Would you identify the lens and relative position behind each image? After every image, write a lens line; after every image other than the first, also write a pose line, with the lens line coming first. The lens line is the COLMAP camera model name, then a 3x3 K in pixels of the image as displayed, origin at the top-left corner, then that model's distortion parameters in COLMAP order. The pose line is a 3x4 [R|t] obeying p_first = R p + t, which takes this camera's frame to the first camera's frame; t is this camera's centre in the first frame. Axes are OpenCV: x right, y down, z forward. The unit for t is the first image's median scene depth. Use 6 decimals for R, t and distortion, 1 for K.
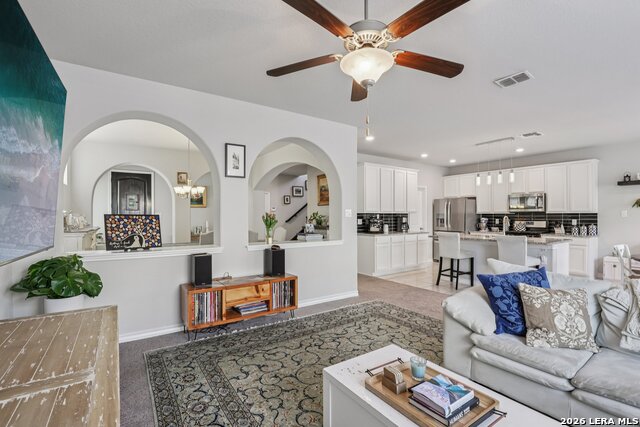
lens RADIAL K [[294.9, 0, 322.6], [0, 294.9, 214.9], [0, 0, 1]] dist [-0.020320, 0.000584]
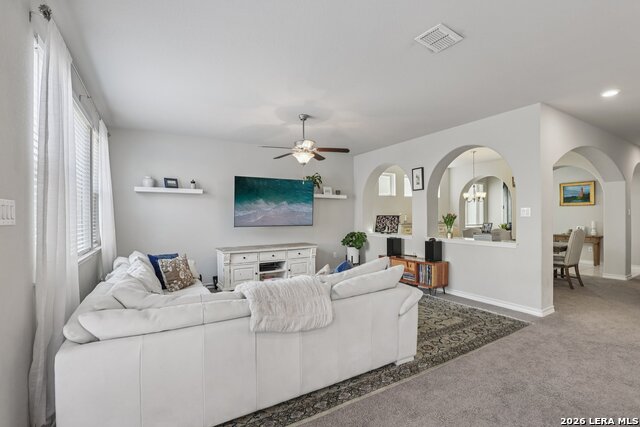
lens RADIAL K [[294.9, 0, 322.3], [0, 294.9, 214.9], [0, 0, 1]] dist [-0.020320, 0.000584]
pose [[-0.076014, -0.005547, -0.997091, 1.217023], [0.011015, 0.999919, -0.006402, 0.002335], [0.997046, -0.011470, -0.075946, 0.624666]]
